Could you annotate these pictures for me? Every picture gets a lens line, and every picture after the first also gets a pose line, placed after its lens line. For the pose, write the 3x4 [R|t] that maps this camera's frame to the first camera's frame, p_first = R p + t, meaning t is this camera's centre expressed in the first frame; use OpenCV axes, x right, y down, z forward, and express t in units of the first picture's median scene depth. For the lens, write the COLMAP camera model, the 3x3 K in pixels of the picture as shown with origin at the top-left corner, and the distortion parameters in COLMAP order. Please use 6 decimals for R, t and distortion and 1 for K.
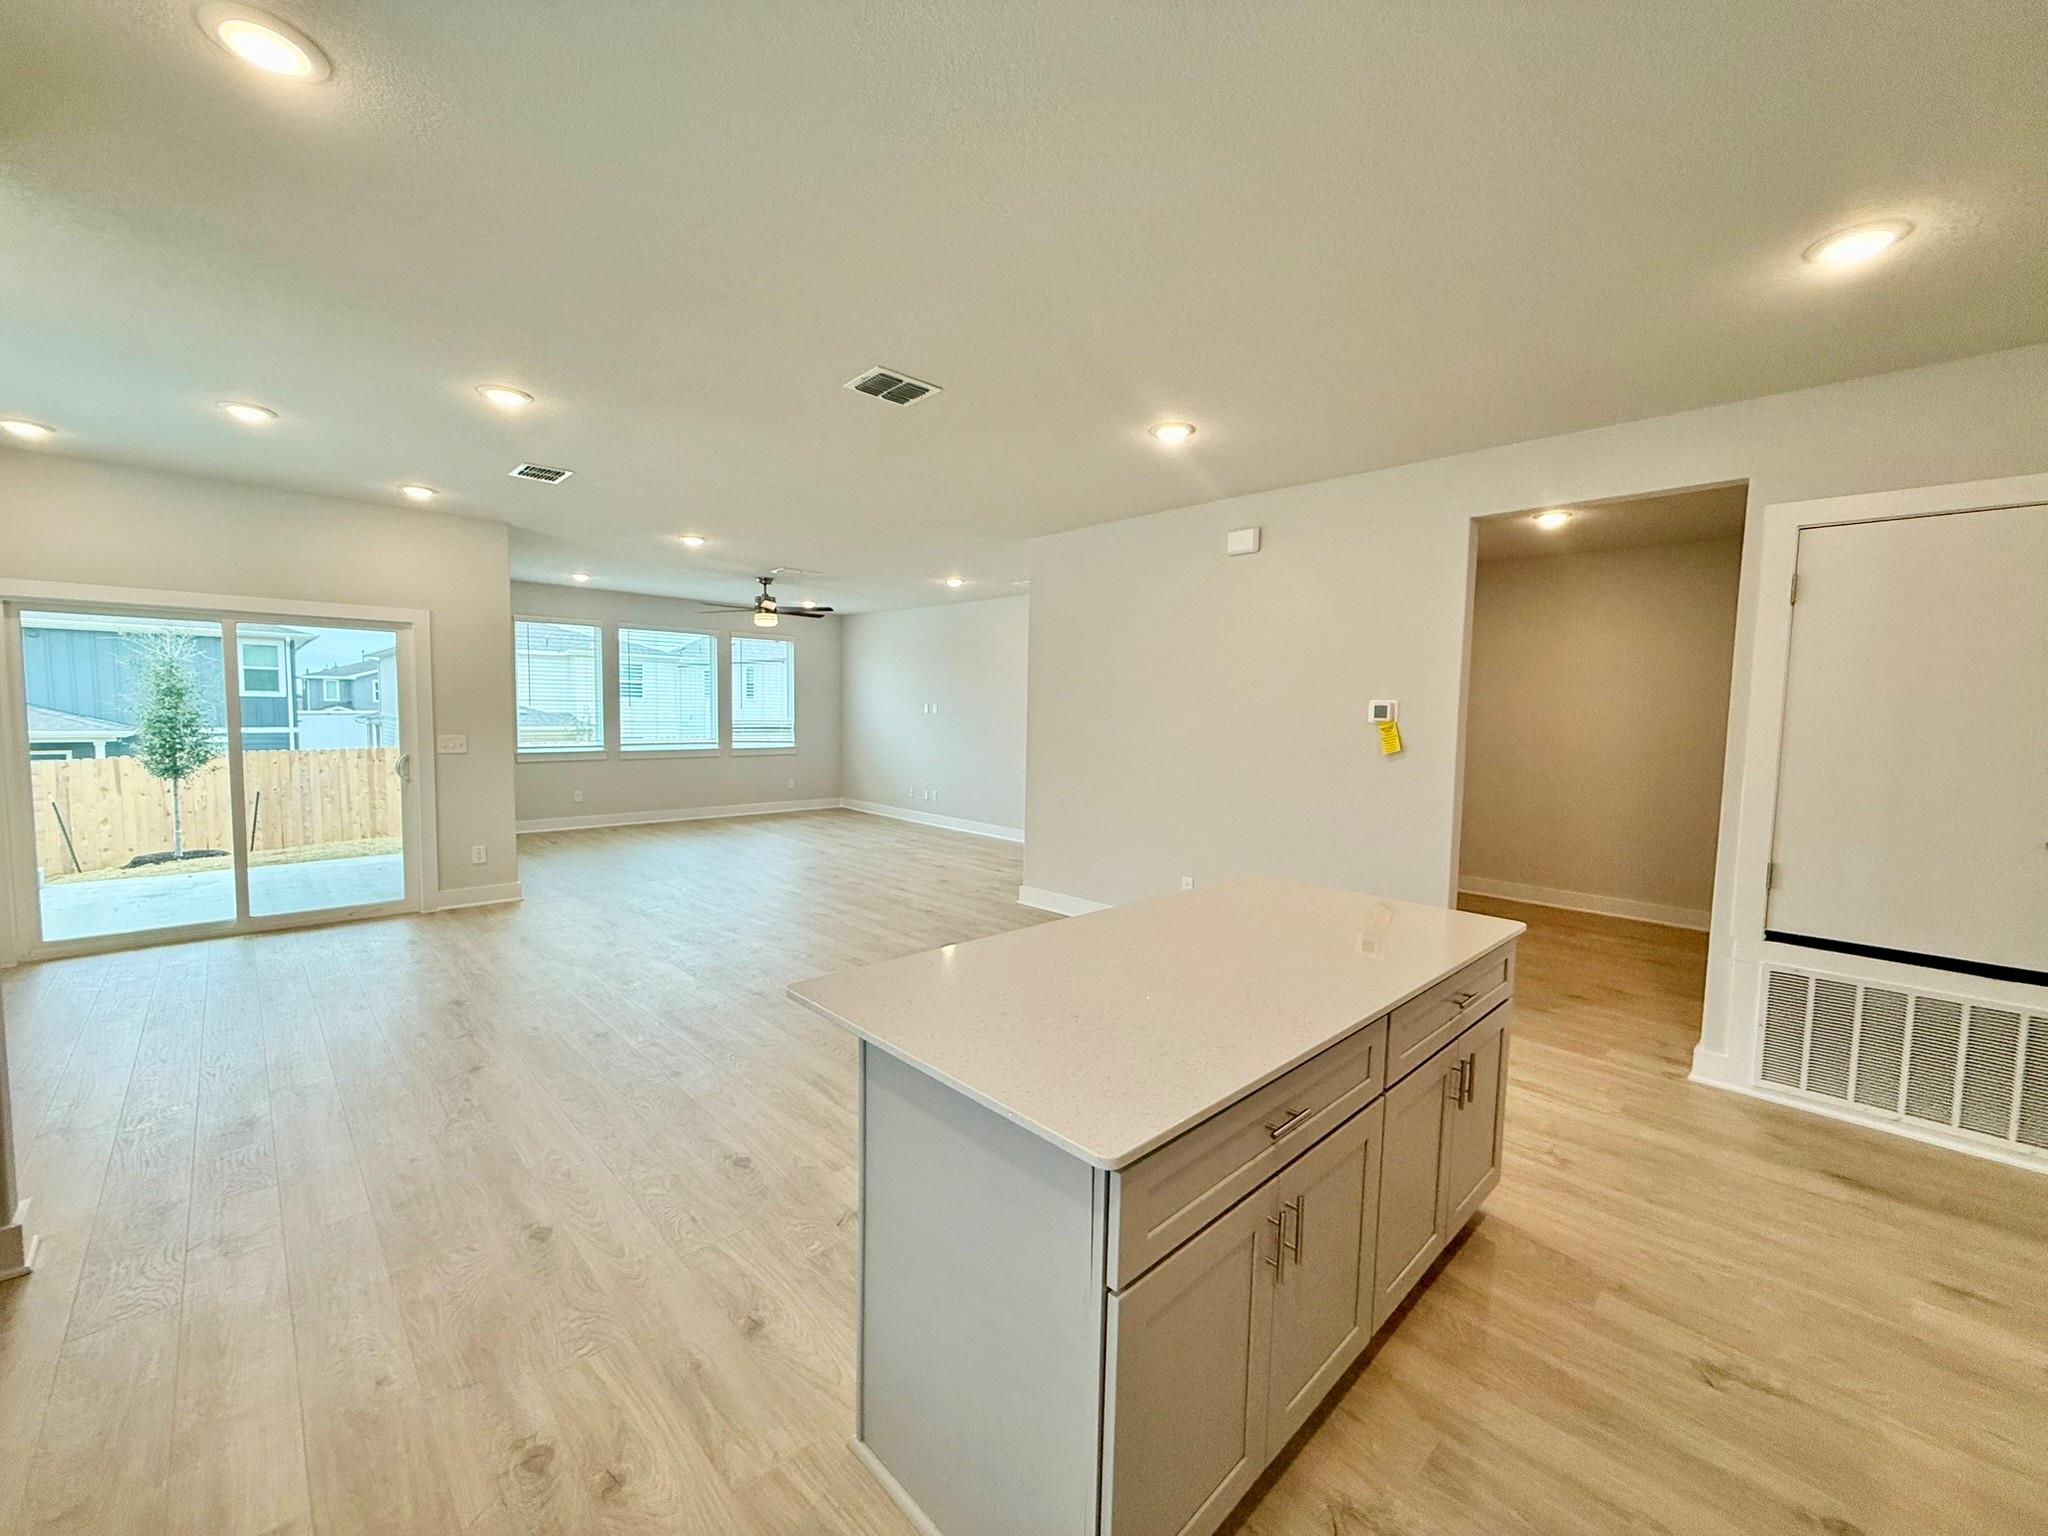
lens RADIAL K [[819.6, 0, 1019.7], [0, 819.6, 767.1], [0, 0, 1]] dist [0.000342, -0.000376]
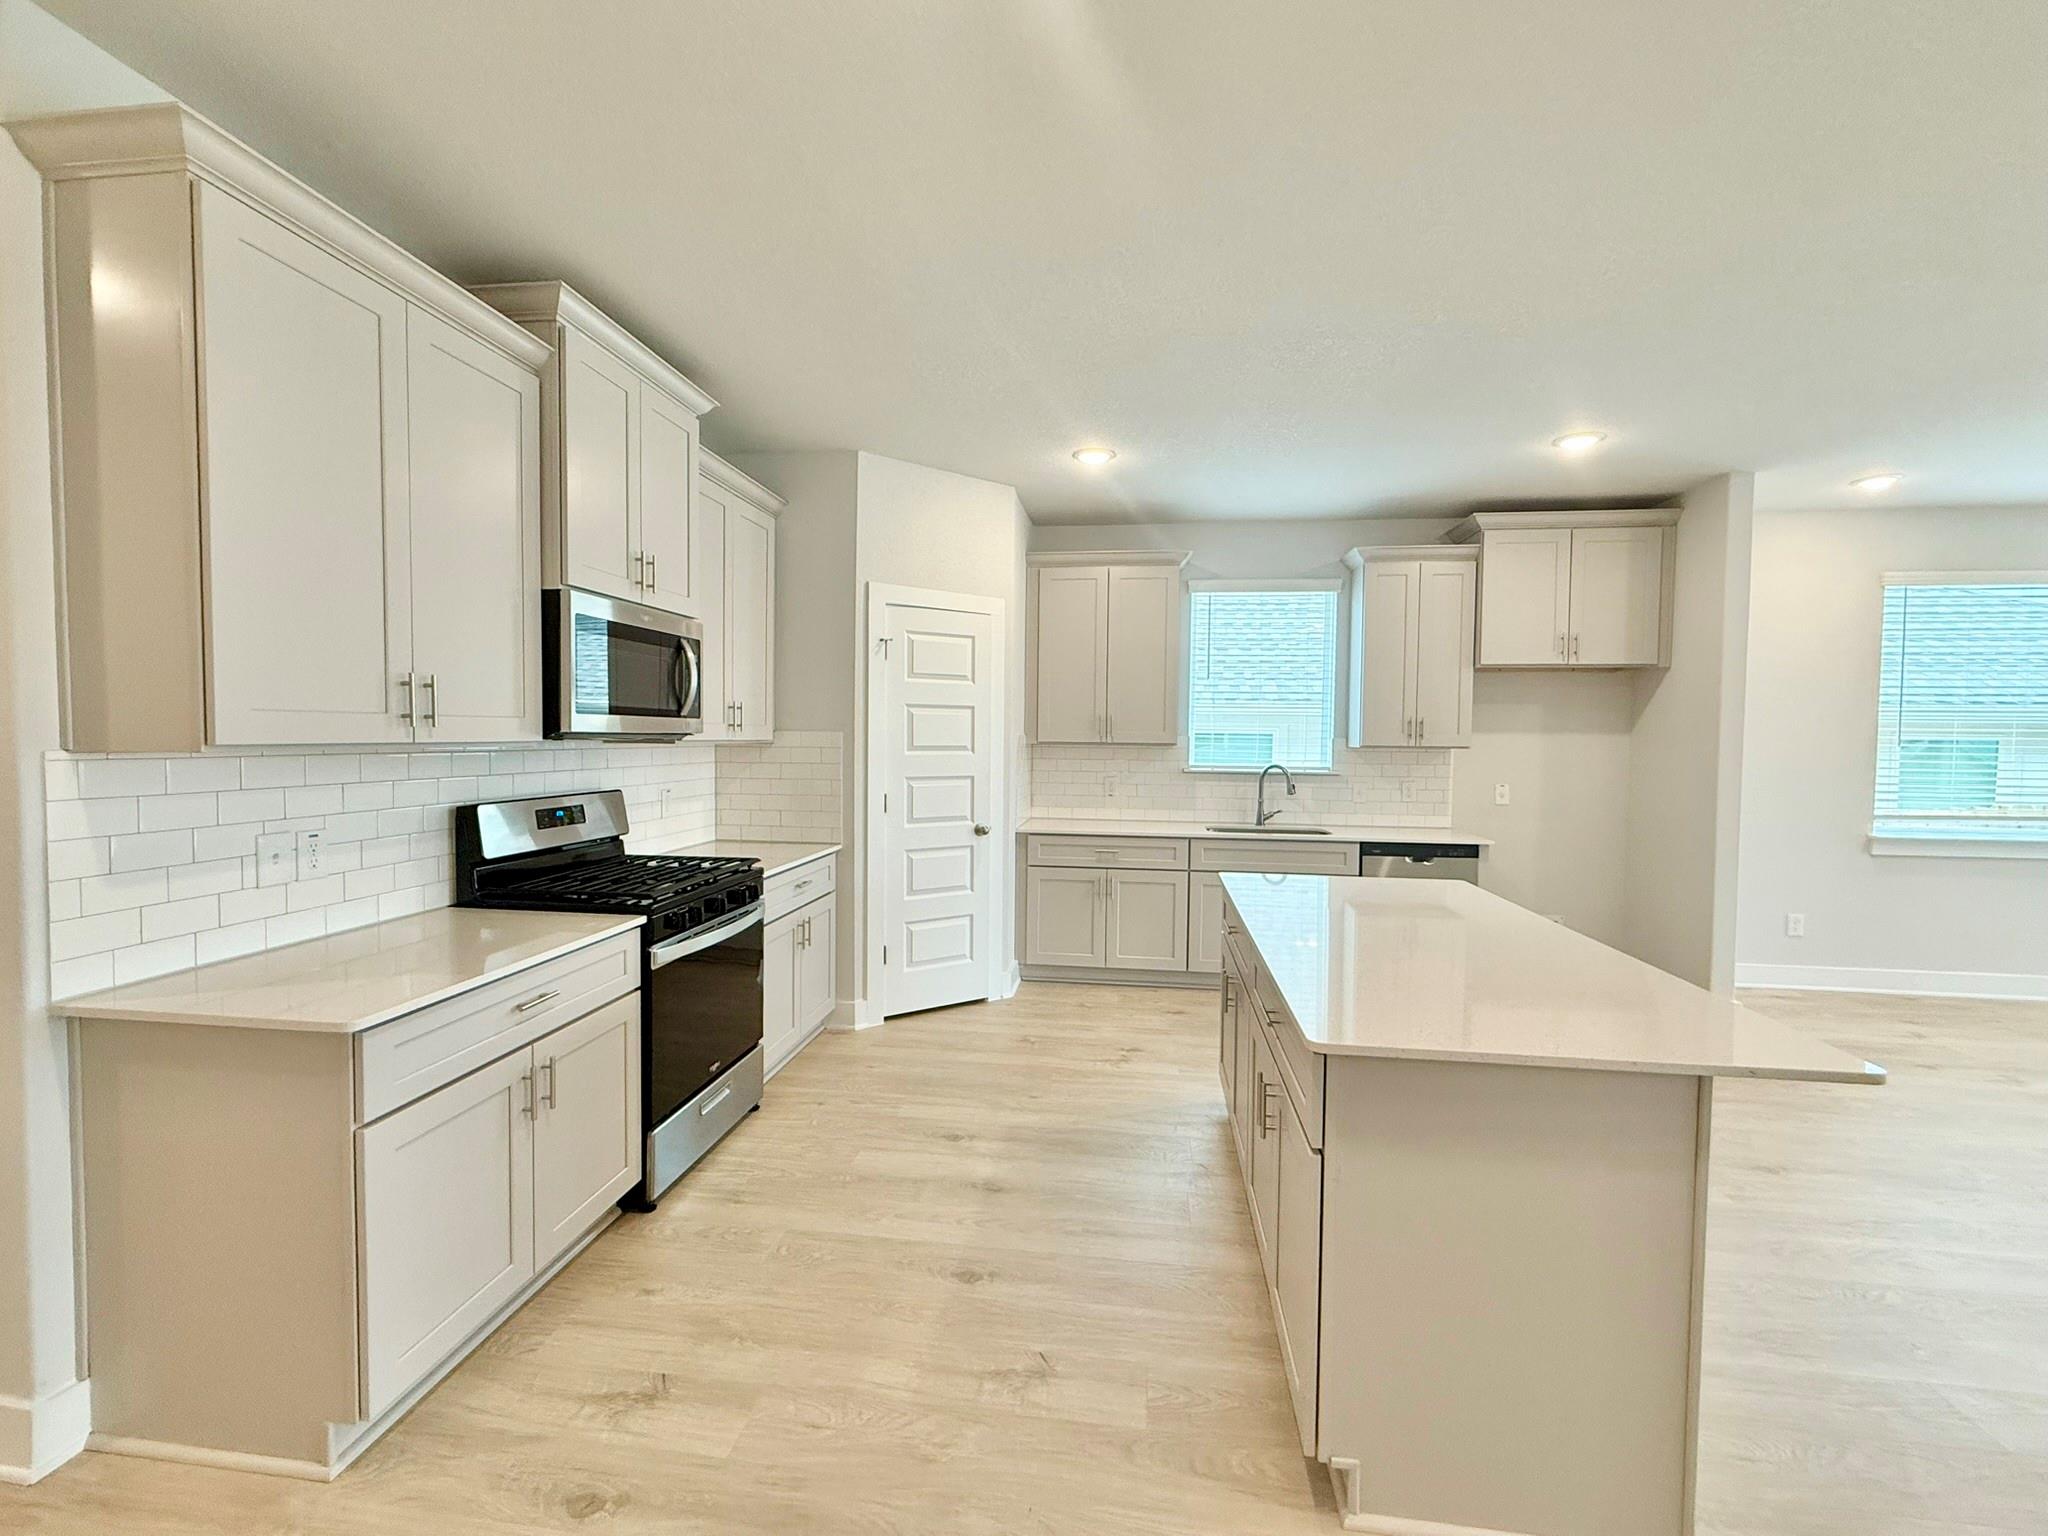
lens RADIAL K [[862.3, 0, 1022.0], [0, 862.3, 770.8], [0, 0, 1]] dist [0.000519, 0.000111]
pose [[-0.784217, -0.003251, -0.620478, 0.342652], [-0.070315, 0.994010, 0.083663, -0.012477], [0.616489, 0.109239, -0.779749, 0.391526]]
